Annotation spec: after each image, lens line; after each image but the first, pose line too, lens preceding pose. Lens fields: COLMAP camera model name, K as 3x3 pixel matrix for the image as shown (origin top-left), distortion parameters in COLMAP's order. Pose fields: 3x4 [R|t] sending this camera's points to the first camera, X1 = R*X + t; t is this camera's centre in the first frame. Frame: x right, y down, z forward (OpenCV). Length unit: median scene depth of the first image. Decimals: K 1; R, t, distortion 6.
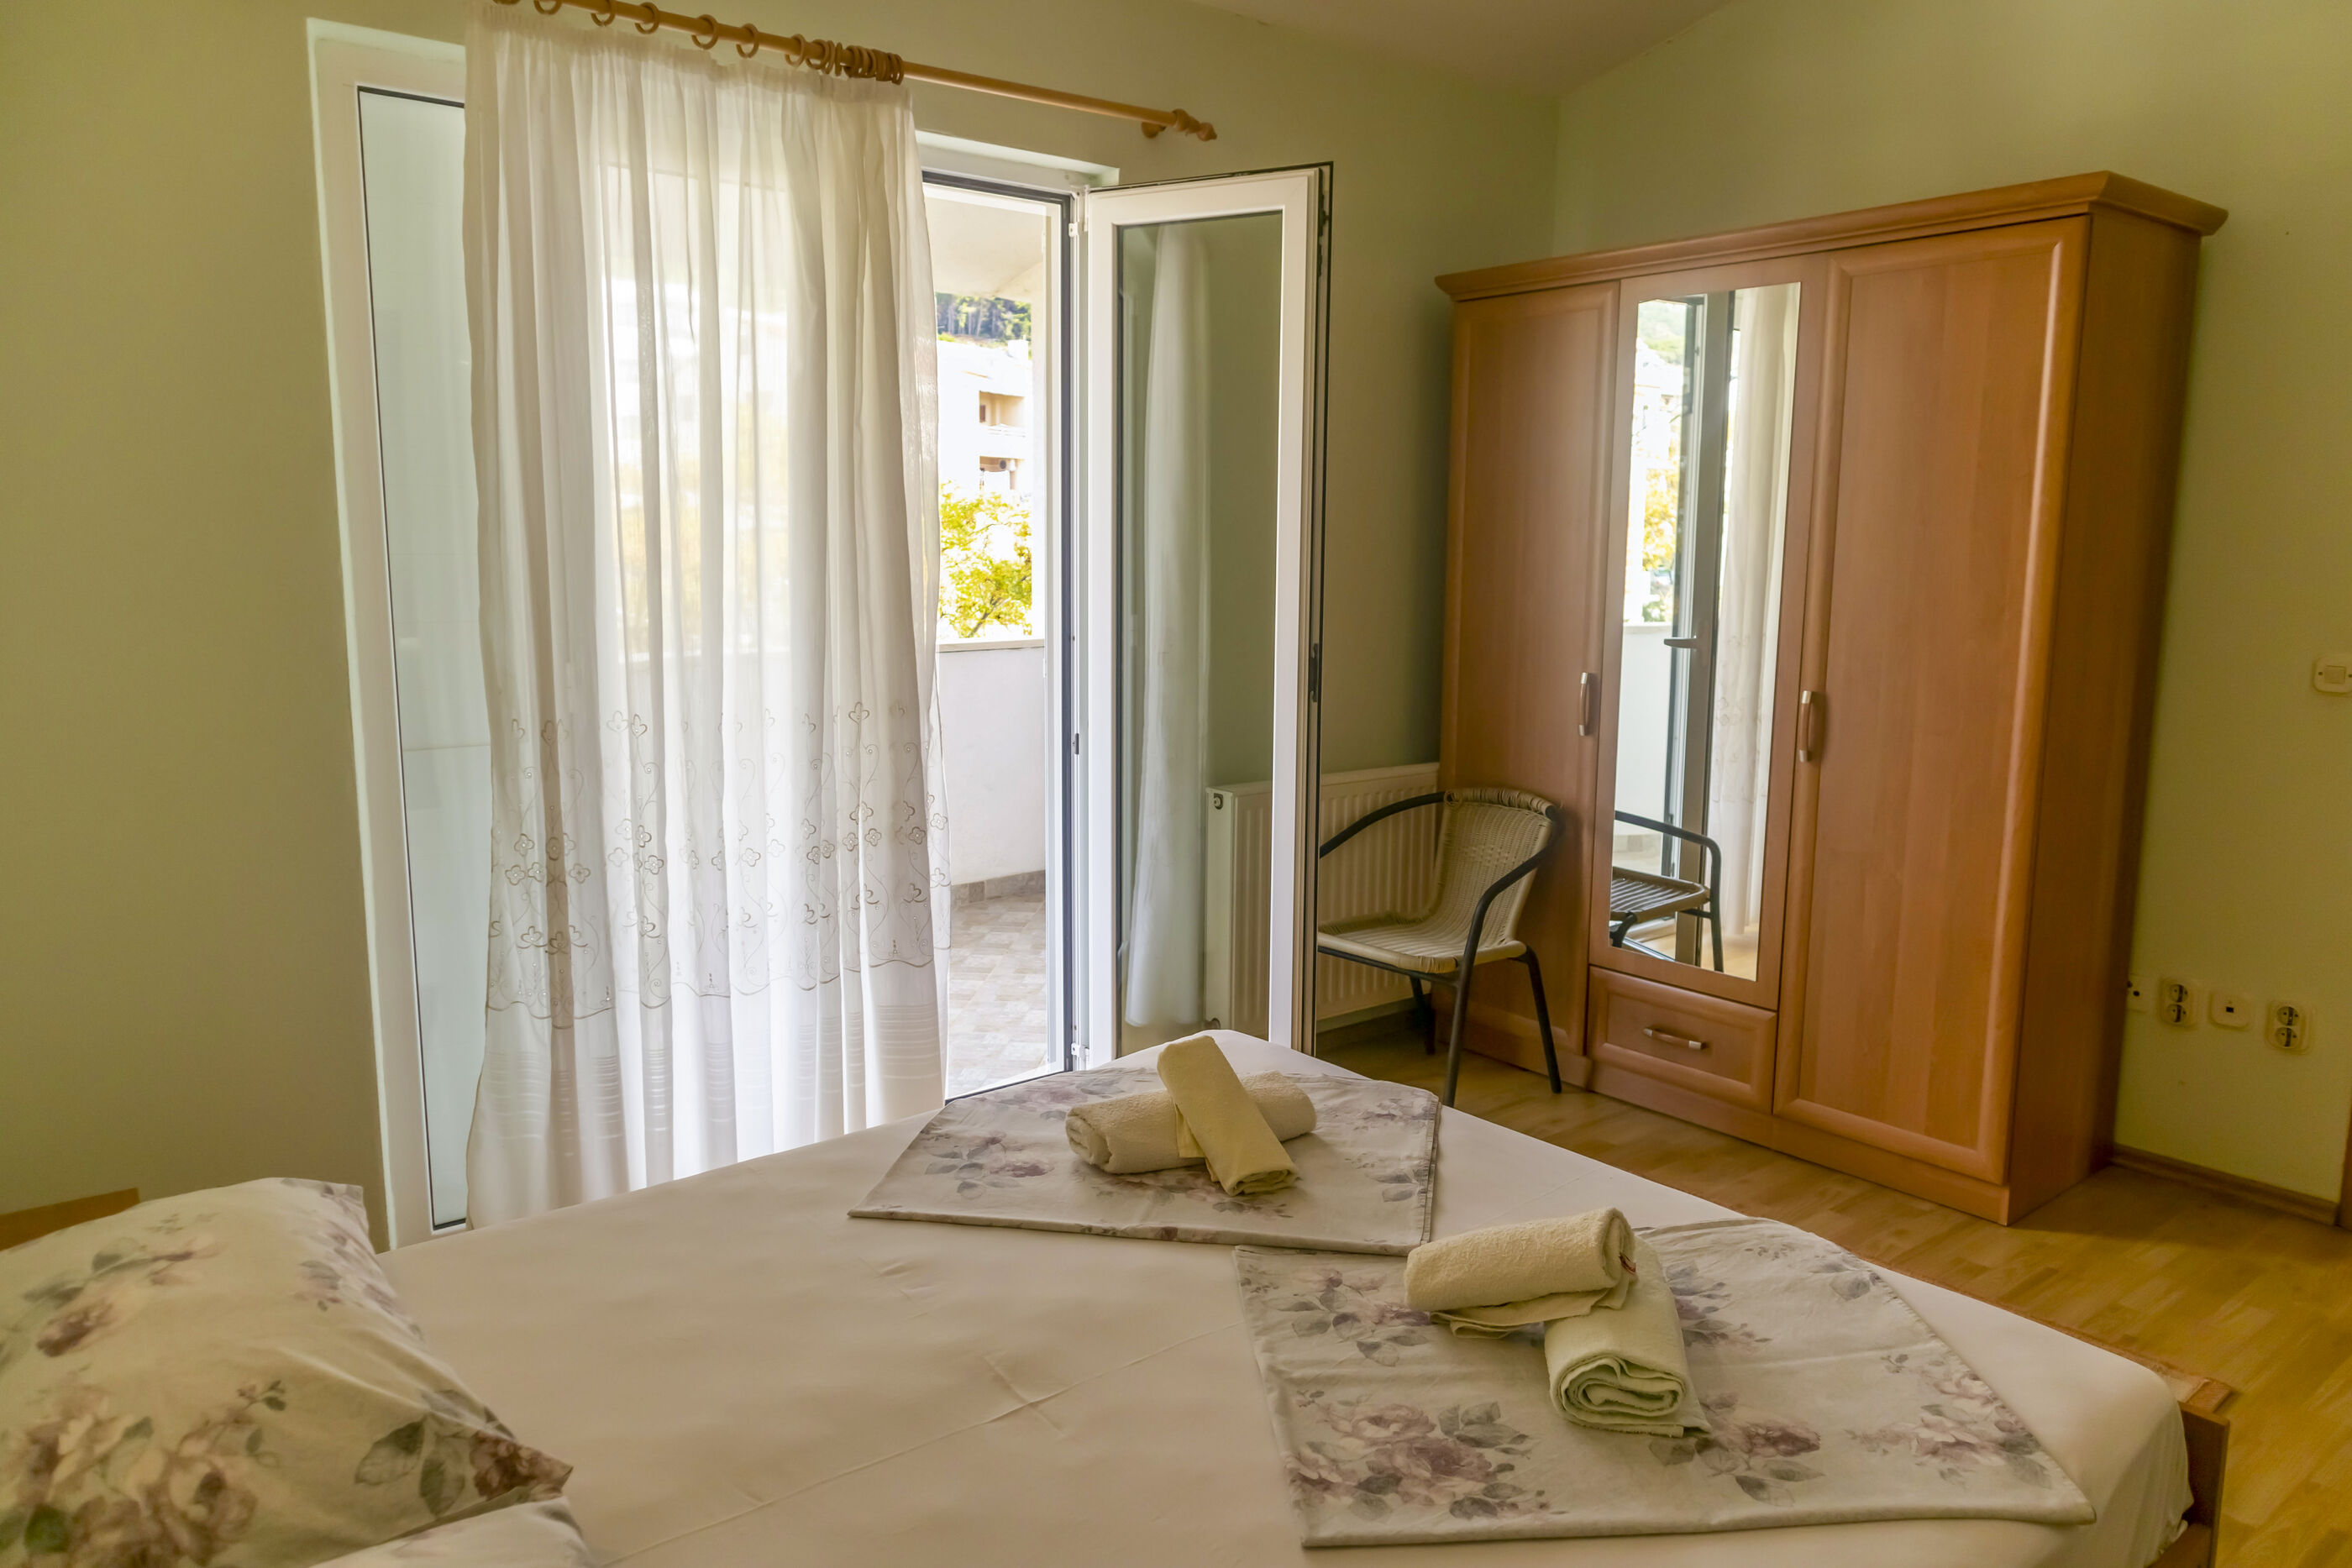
lens RADIAL K [[1583.2, 0, 1183.2], [0, 1583.2, 784.5], [0, 0, 1]] dist [-0.008008, -0.001245]
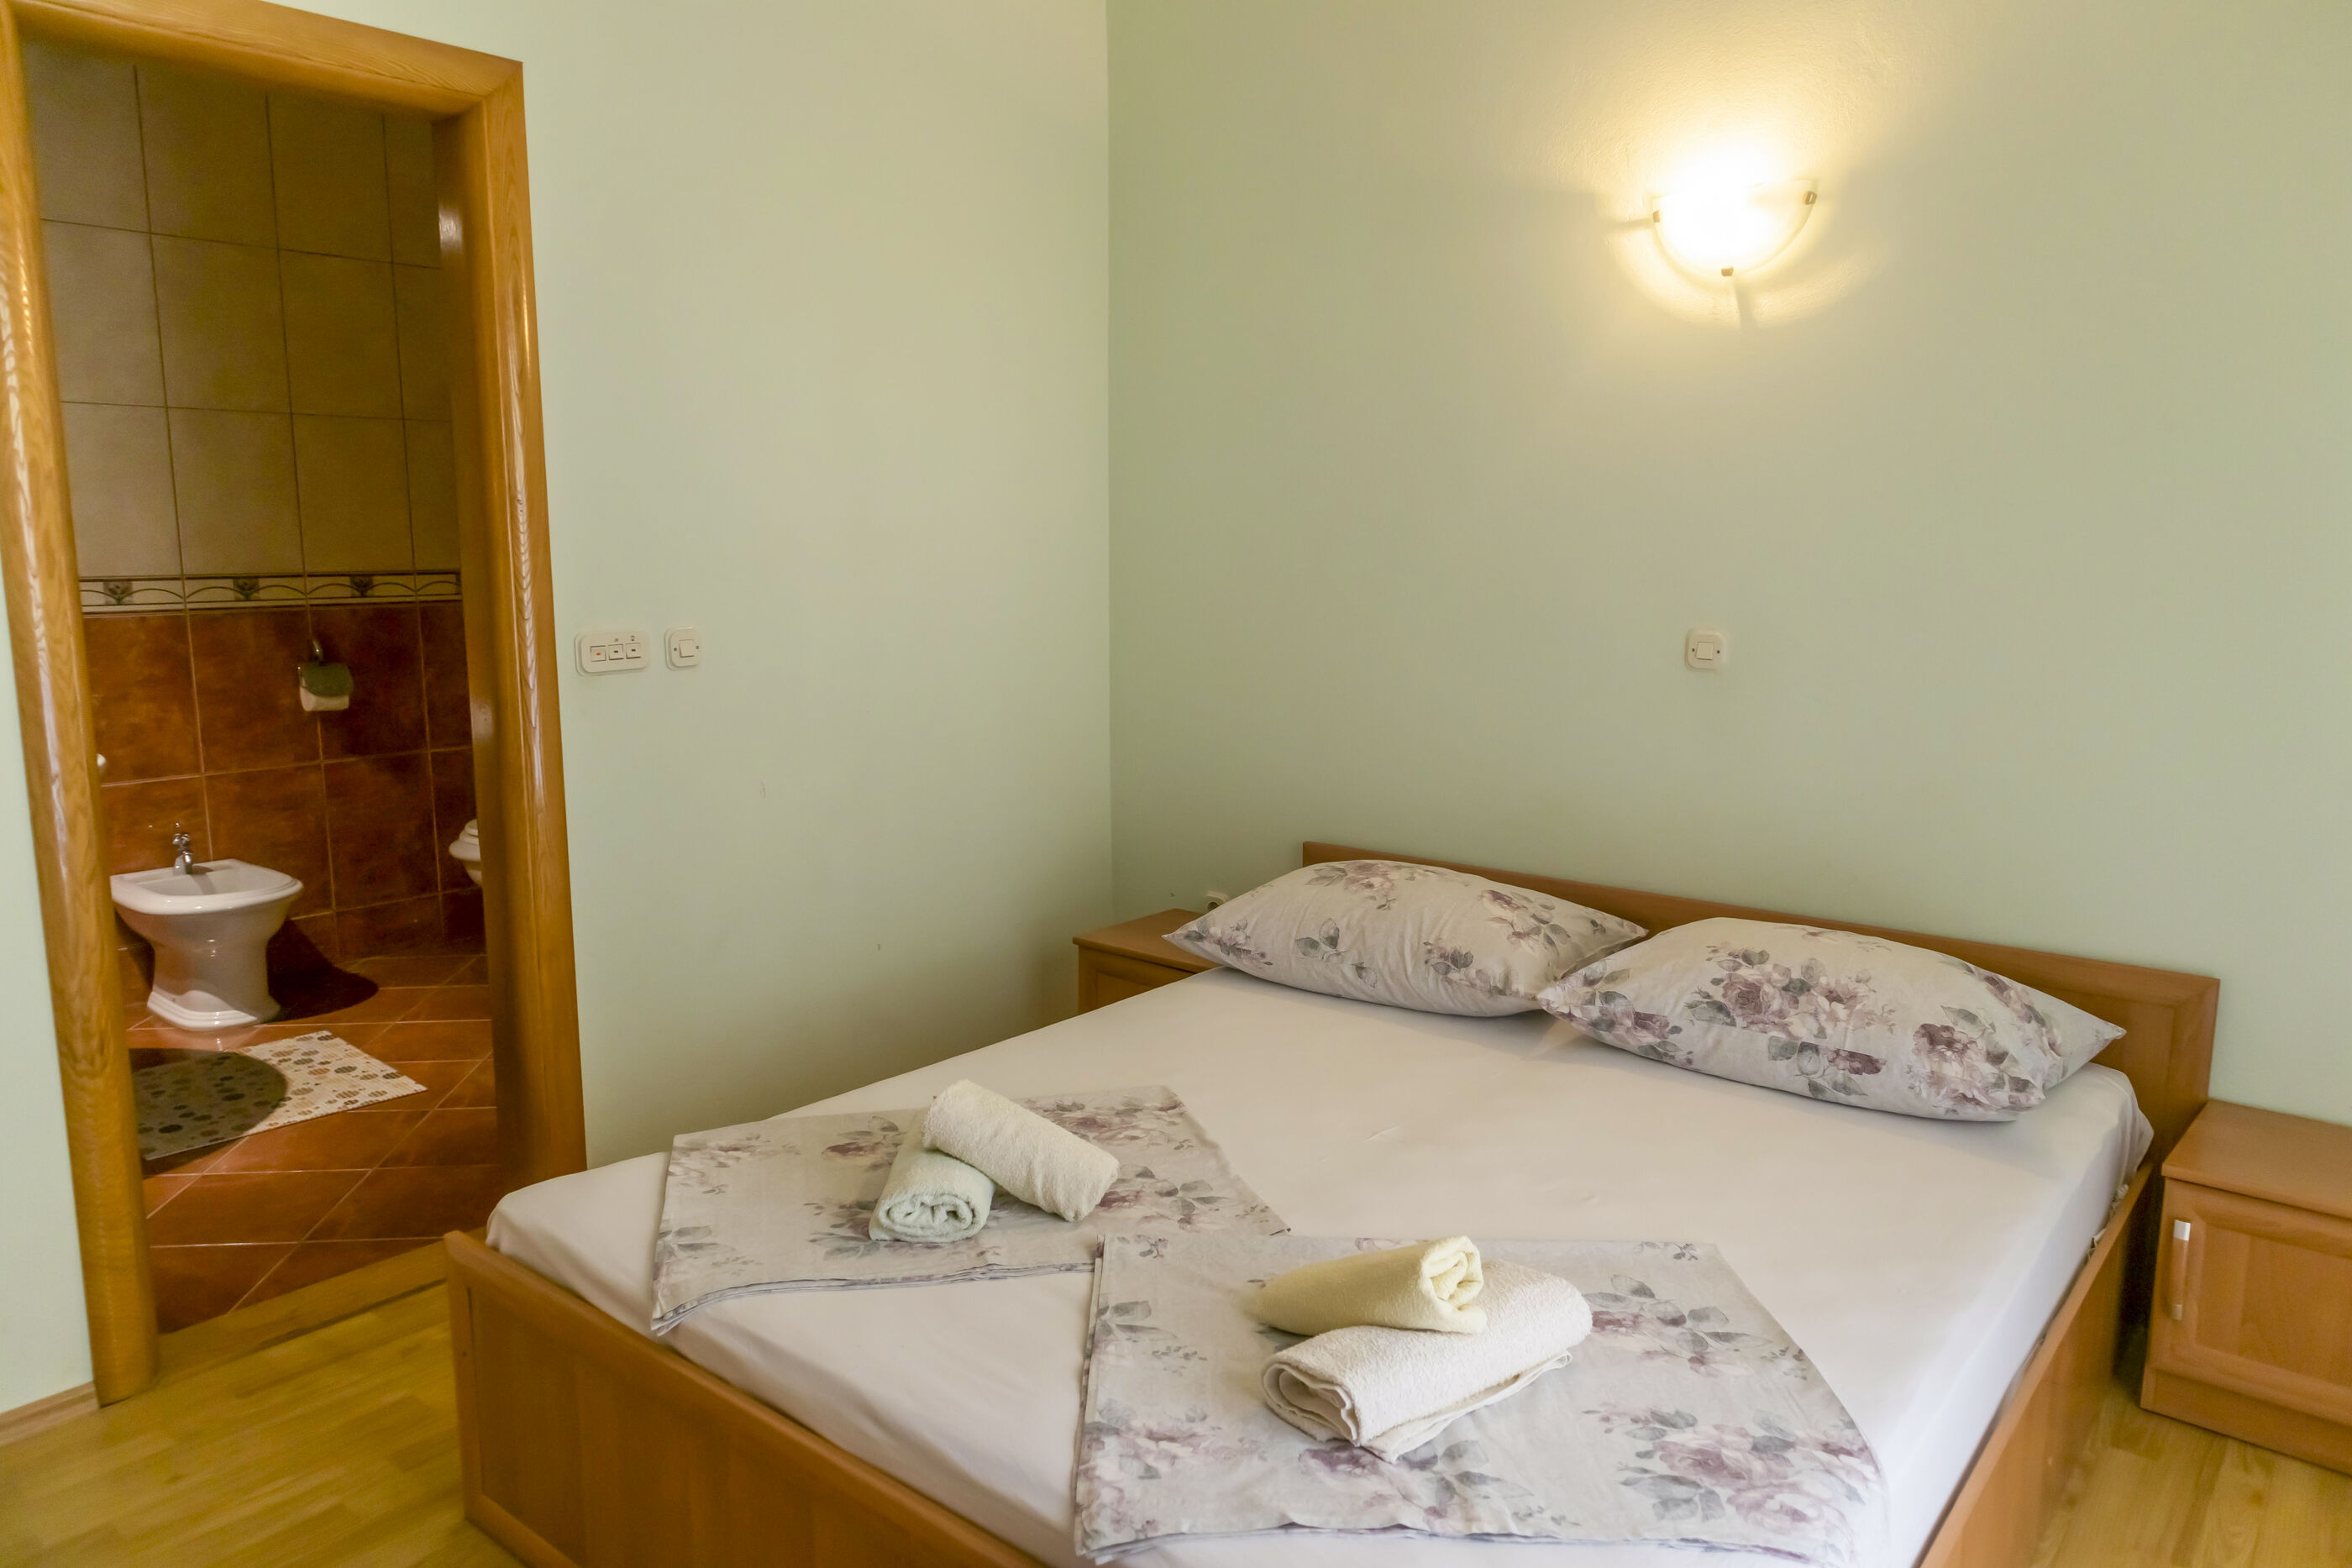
lens RADIAL K [[1583.2, 0, 1183.2], [0, 1583.2, 784.5], [0, 0, 1]] dist [-0.008008, -0.001245]
pose [[-0.979881, 0.025210, -0.197986, 0.261328], [-0.036915, 0.951981, 0.303922, -0.247760], [0.196141, 0.305116, -0.931897, 1.660192]]
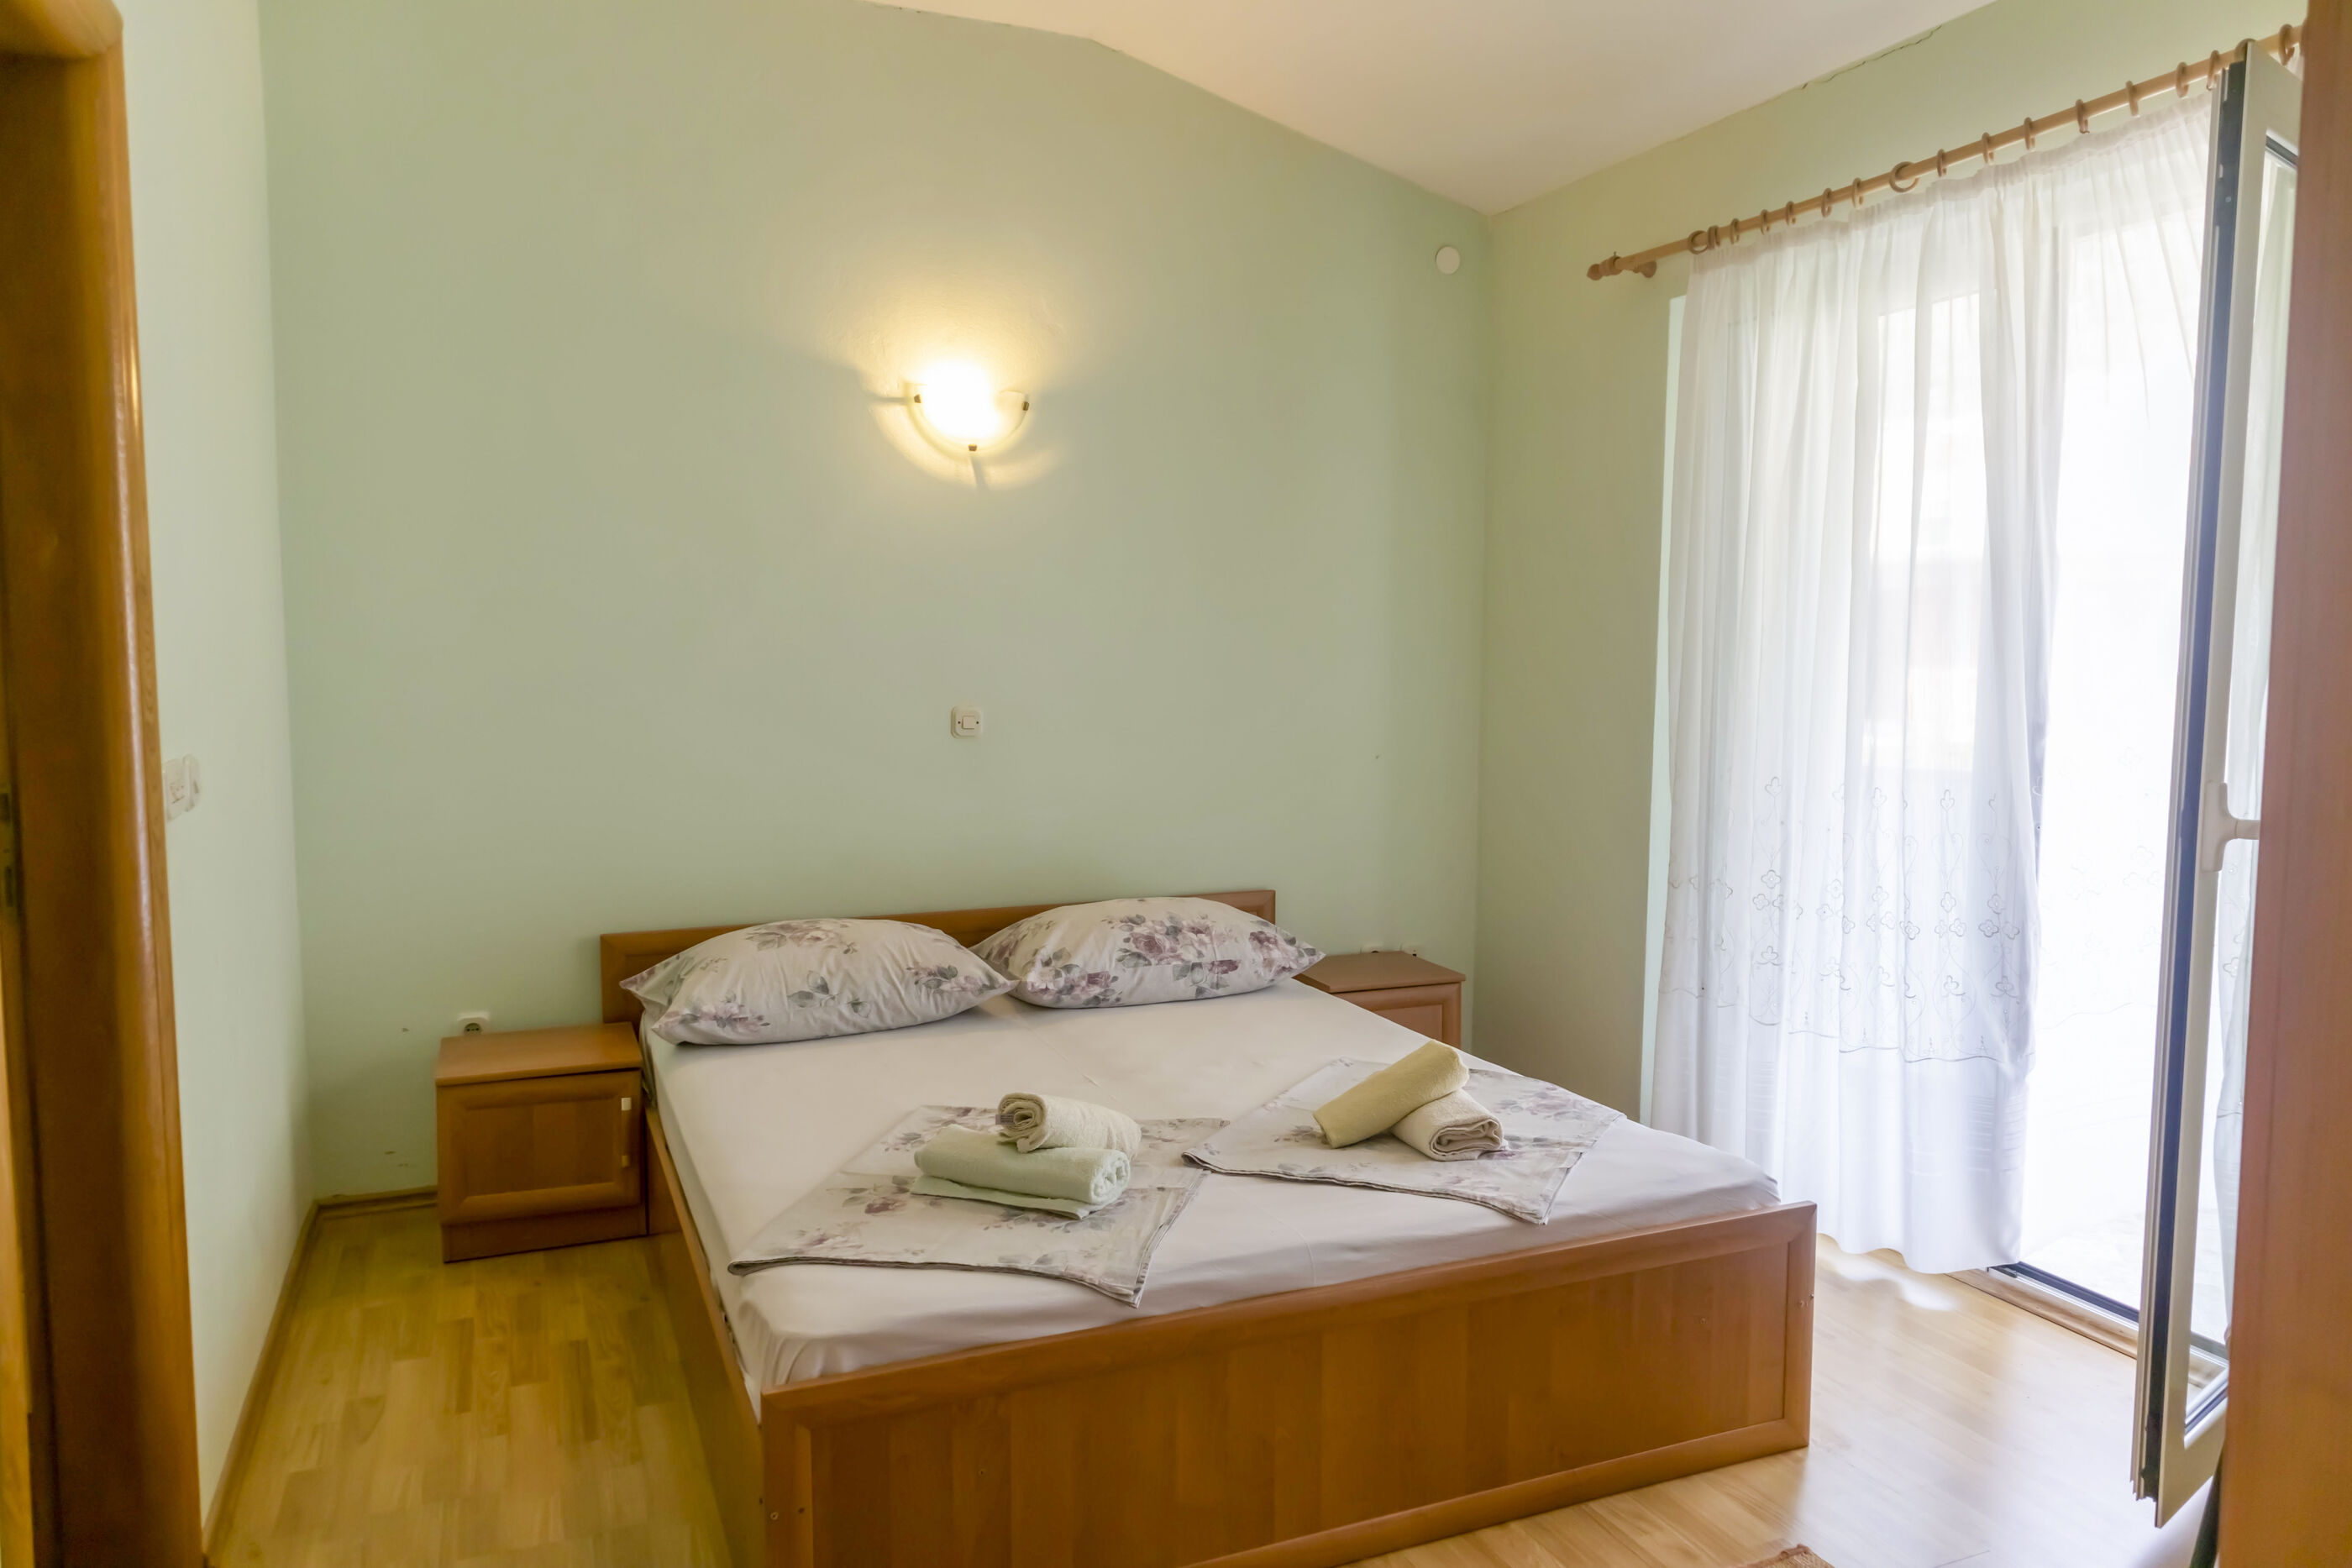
lens RADIAL K [[1583.2, 0, 1183.2], [0, 1583.2, 784.5], [0, 0, 1]] dist [-0.008008, -0.001245]
pose [[-0.262017, 0.079504, -0.961783, 1.253397], [-0.152090, 0.980745, 0.122505, -0.151876], [0.953003, 0.178376, -0.244880, 1.141547]]
